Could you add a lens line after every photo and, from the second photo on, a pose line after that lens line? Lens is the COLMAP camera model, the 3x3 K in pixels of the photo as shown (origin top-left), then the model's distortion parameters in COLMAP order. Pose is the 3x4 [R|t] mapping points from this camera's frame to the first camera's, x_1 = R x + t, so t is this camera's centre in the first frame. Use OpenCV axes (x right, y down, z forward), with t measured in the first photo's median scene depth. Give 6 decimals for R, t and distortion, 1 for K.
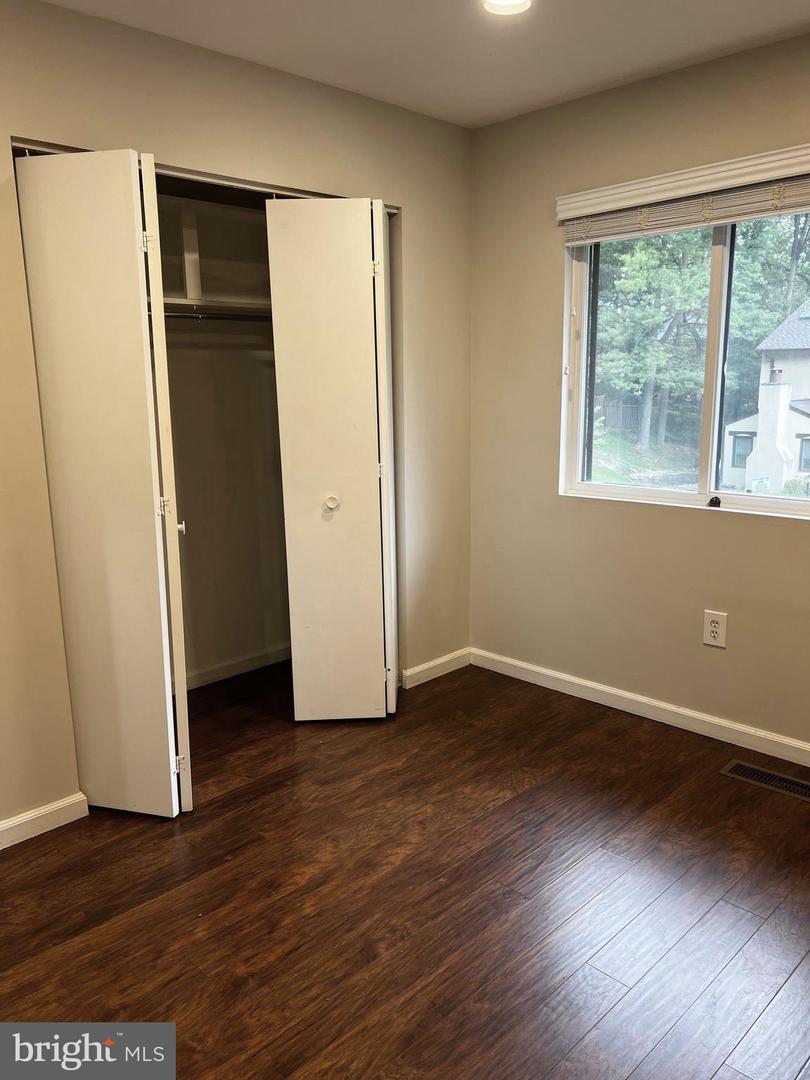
lens RADIAL K [[817.4, 0, 405.0], [0, 817.4, 540.0], [0, 0, 1]] dist [0.000367, 0.002466]
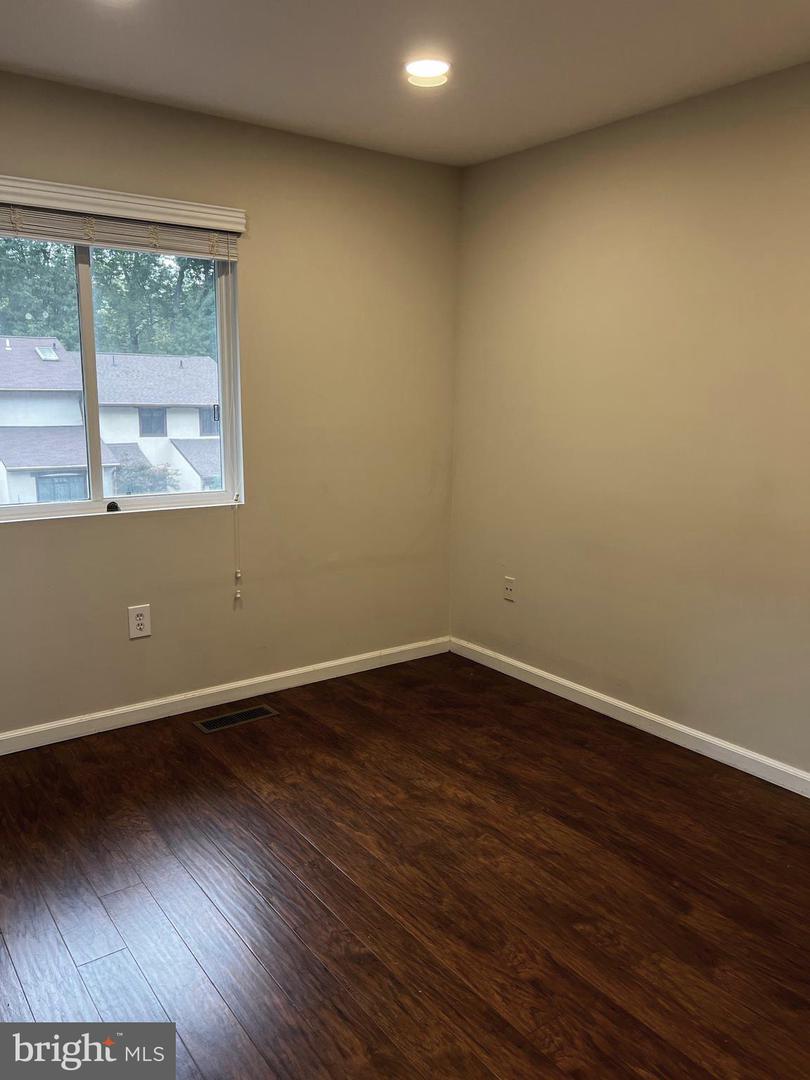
lens RADIAL K [[824.4, 0, 399.2], [0, 824.4, 542.9], [0, 0, 1]] dist [0.084929, -0.129785]
pose [[0.141255, -0.161053, 0.976785, -0.778010], [0.174012, 0.975355, 0.135653, -0.101647], [-0.974560, 0.150811, 0.165799, 0.578143]]
